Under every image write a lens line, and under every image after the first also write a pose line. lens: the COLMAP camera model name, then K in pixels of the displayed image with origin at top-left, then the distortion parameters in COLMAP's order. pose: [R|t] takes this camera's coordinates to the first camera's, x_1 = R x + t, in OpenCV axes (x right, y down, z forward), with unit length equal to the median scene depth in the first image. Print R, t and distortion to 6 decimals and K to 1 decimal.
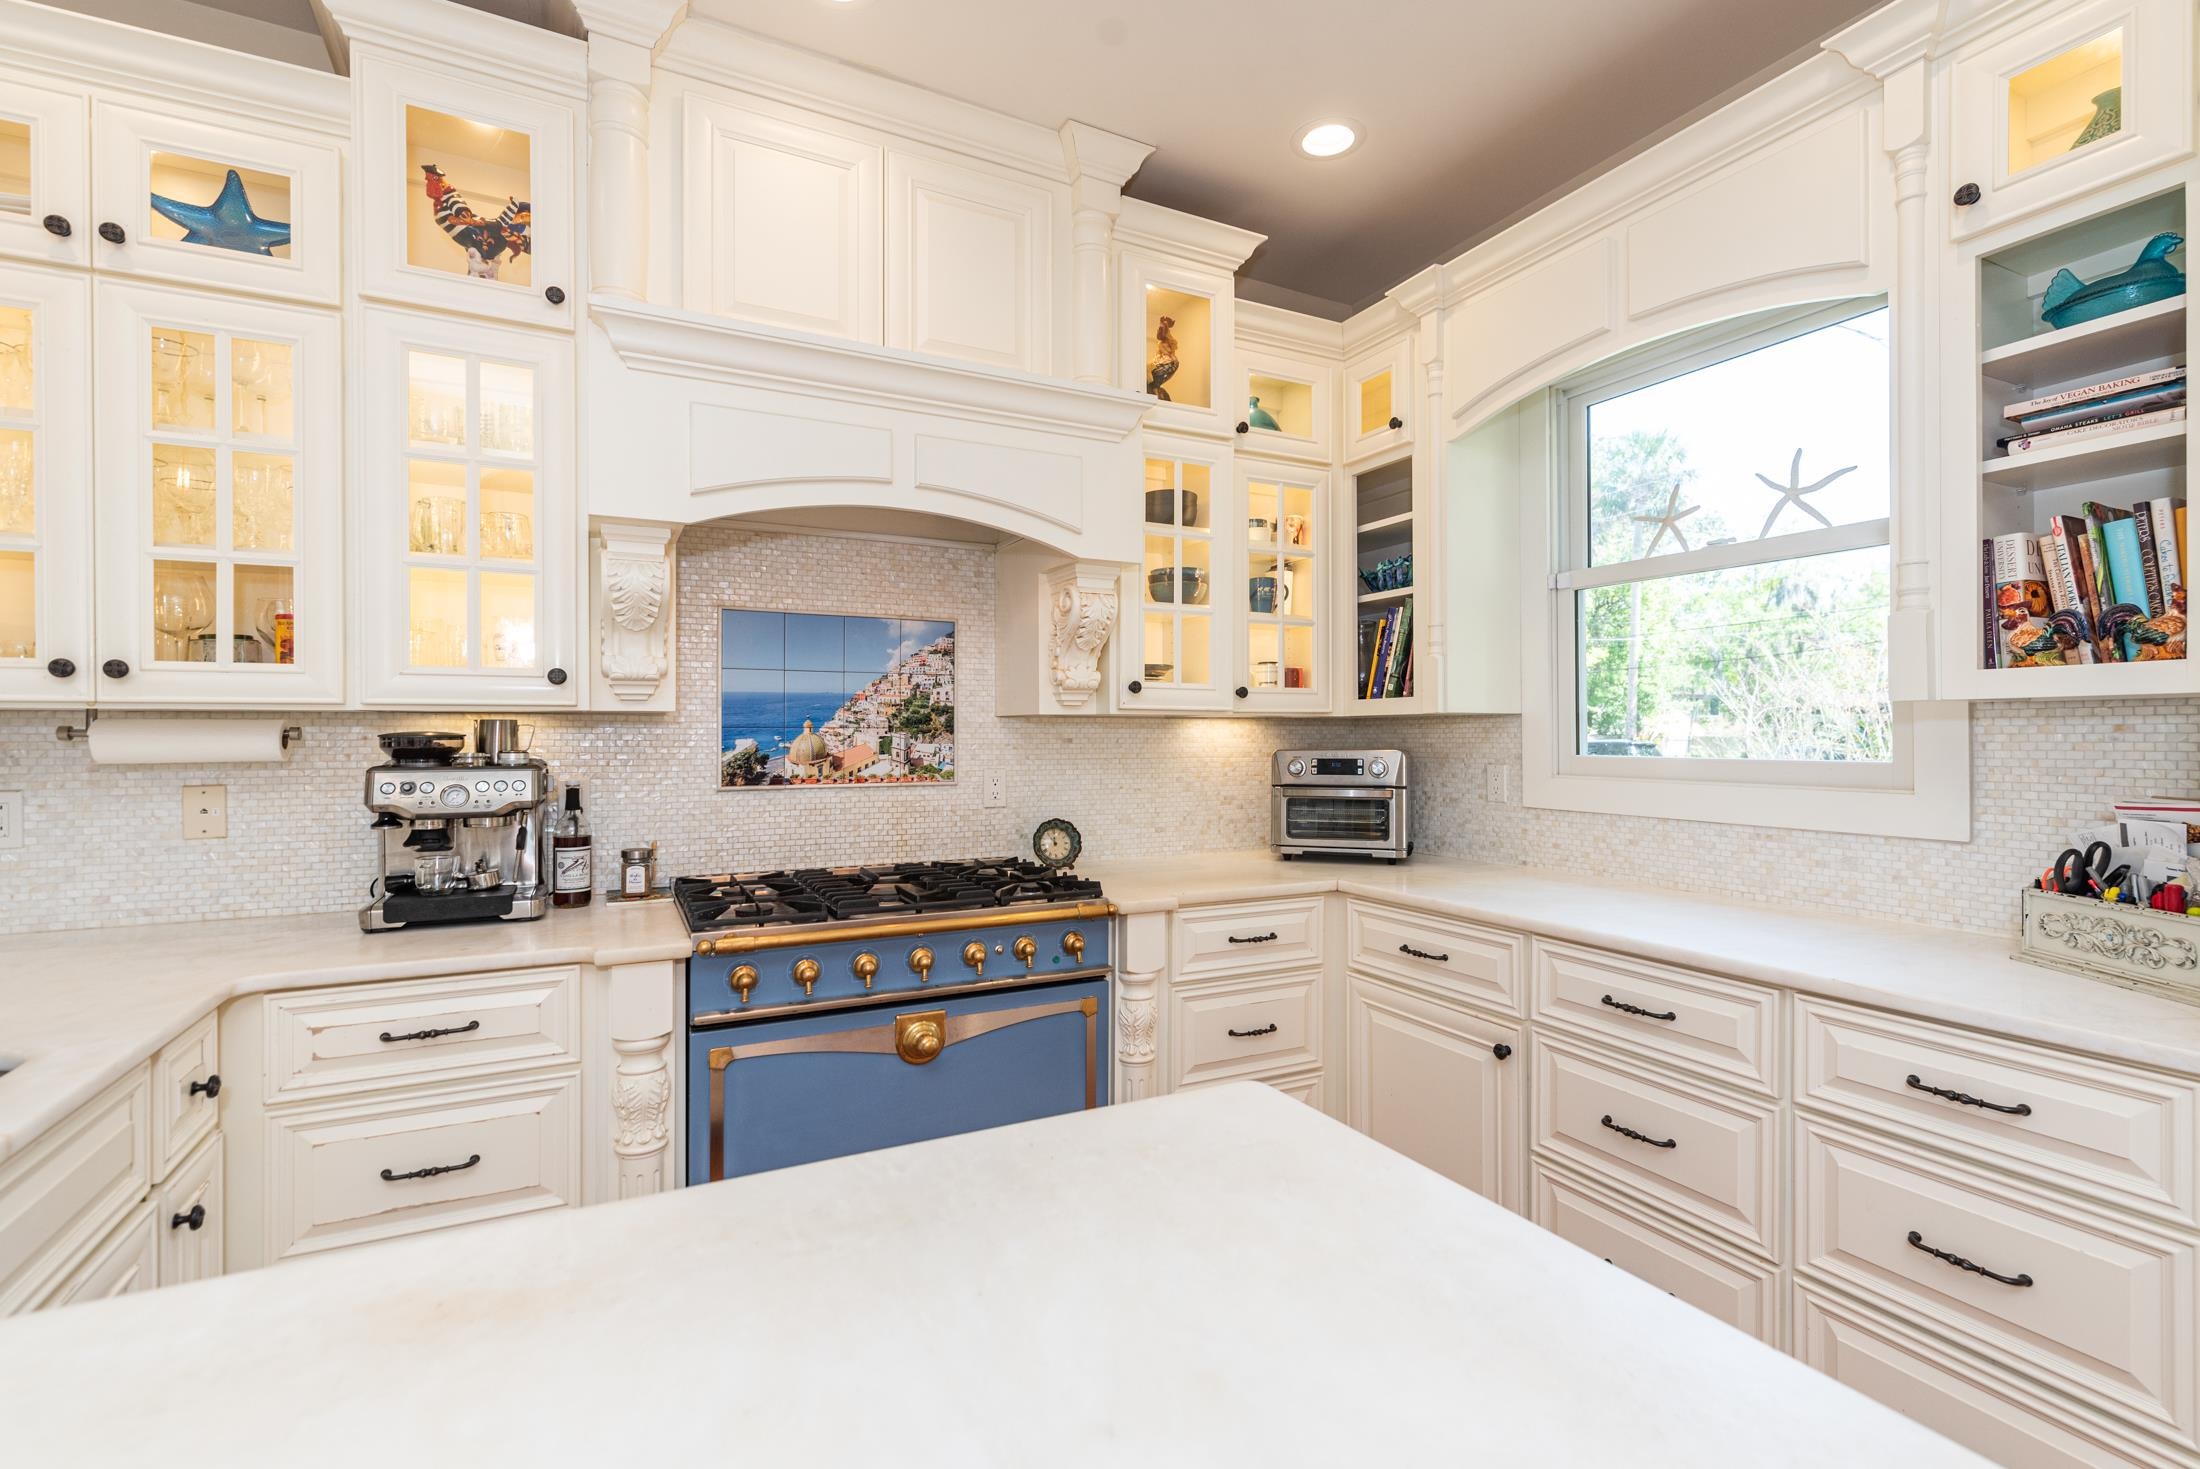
lens RADIAL K [[1038.6, 0, 1225.3], [0, 1038.6, 733.7], [0, 0, 1]] dist [0.000238, 0.000129]
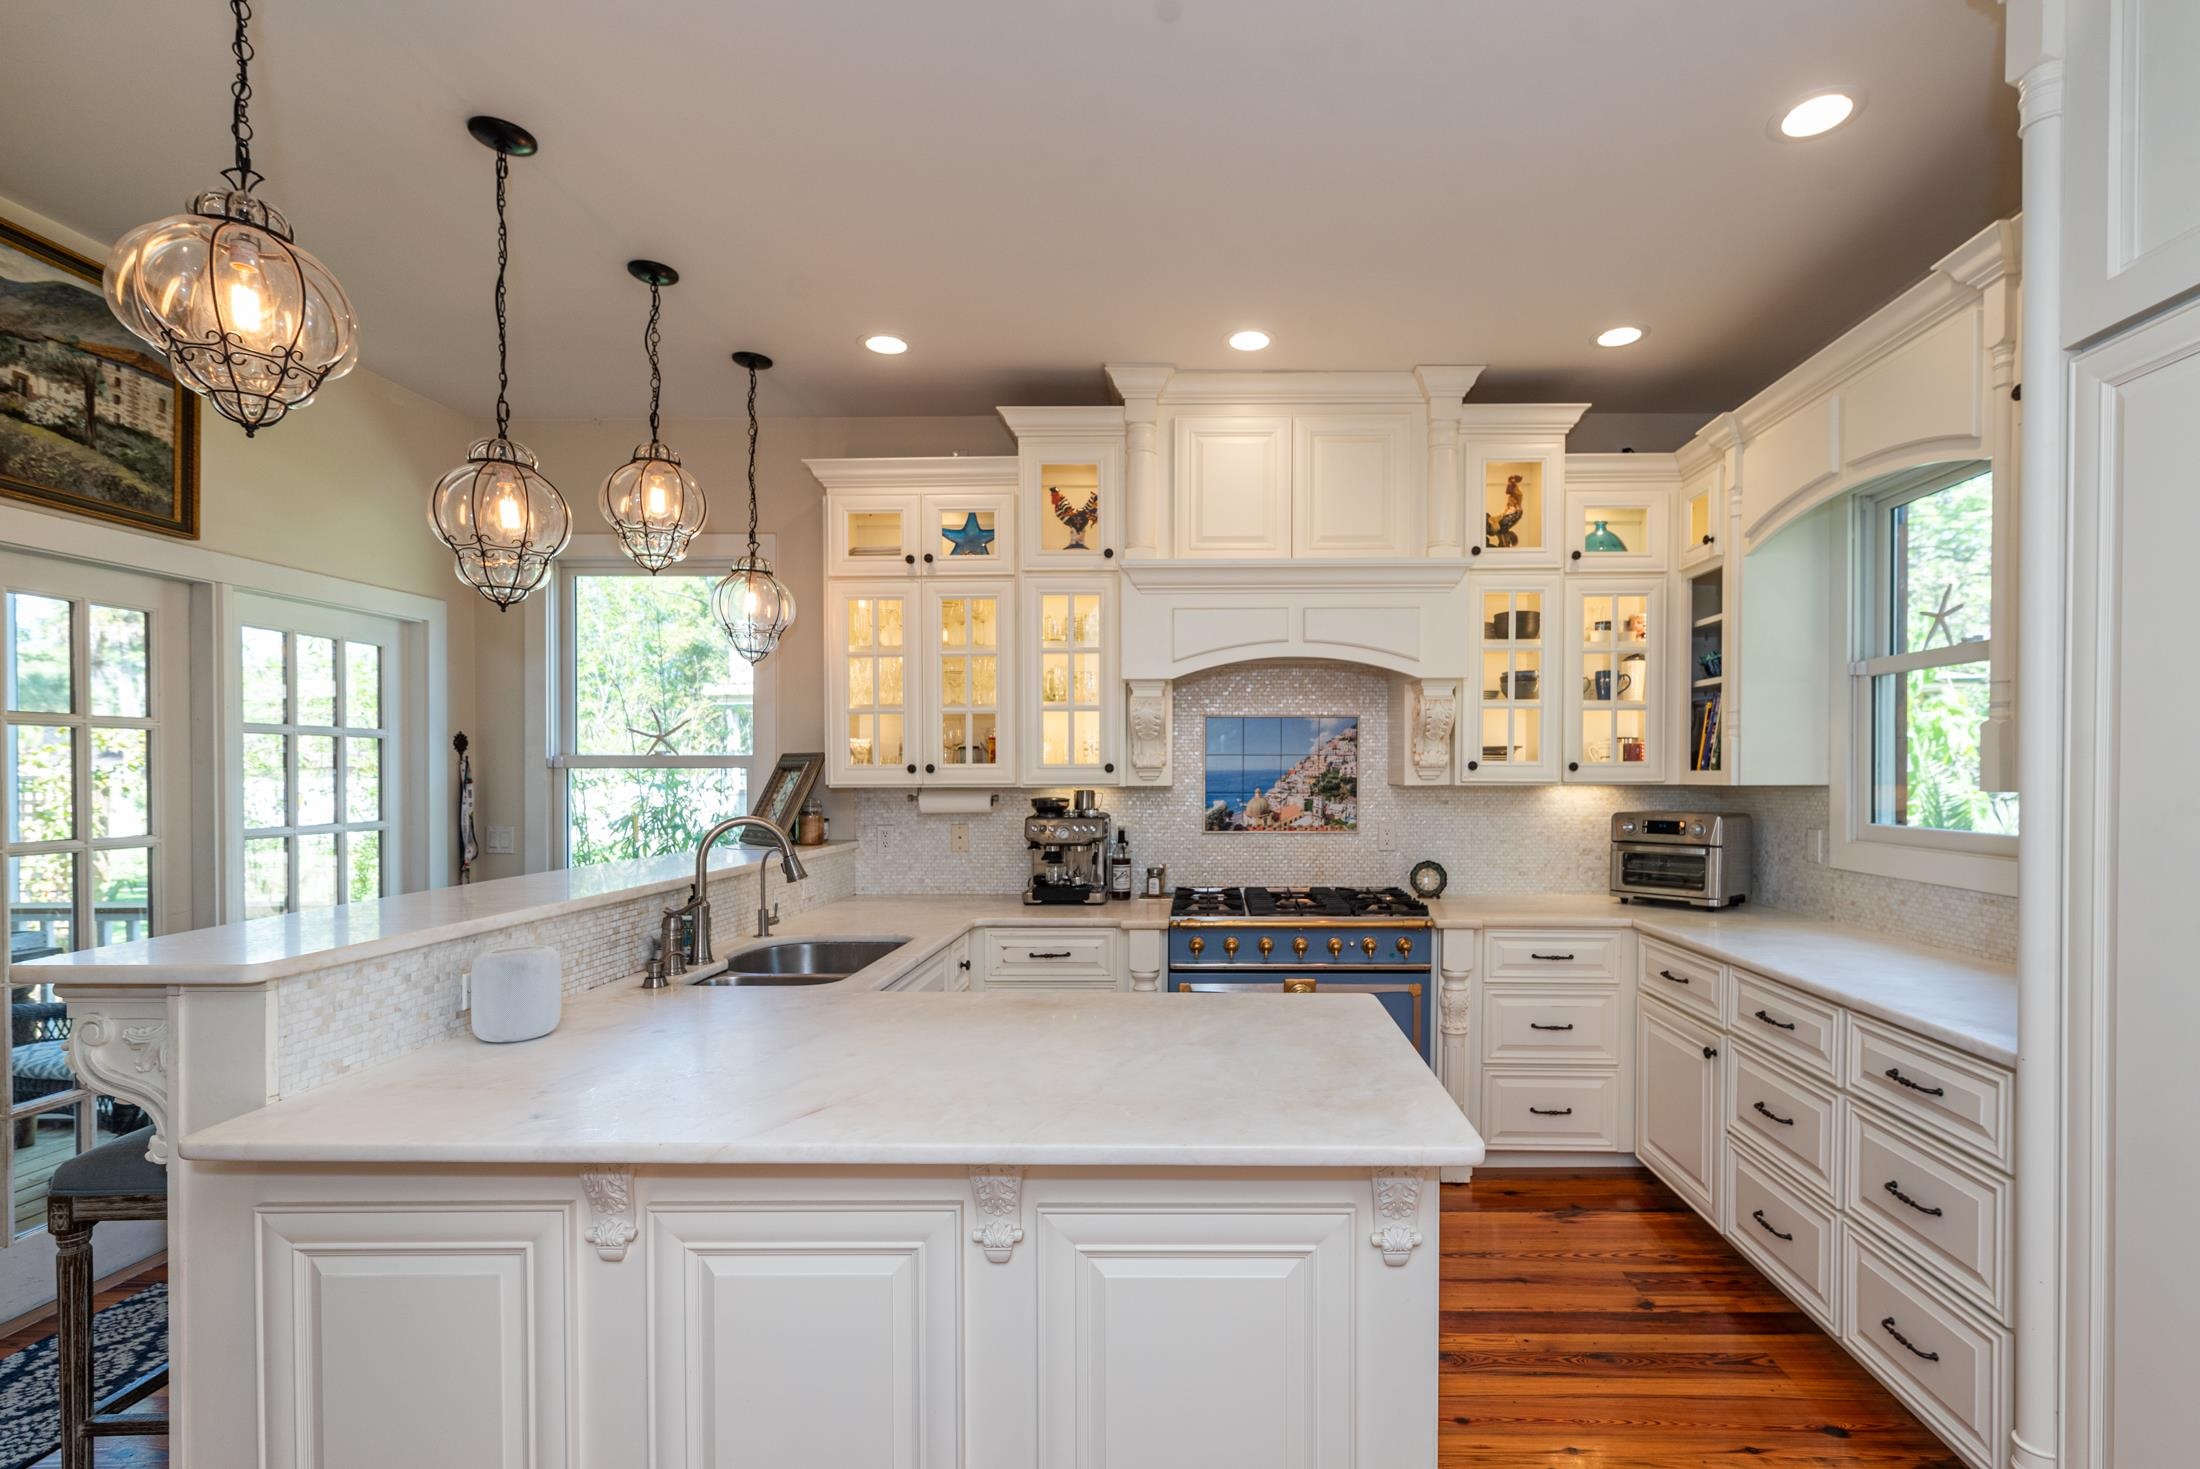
lens RADIAL K [[1032.8, 0, 1248.1], [0, 1032.8, 792.0], [0, 0, 1]] dist [0.001356, -0.000198]
pose [[0.883413, 0.010564, -0.468477, 0.289840], [-0.003429, 0.999865, 0.016080, -0.031920], [0.468583, -0.012599, 0.883330, -0.330954]]
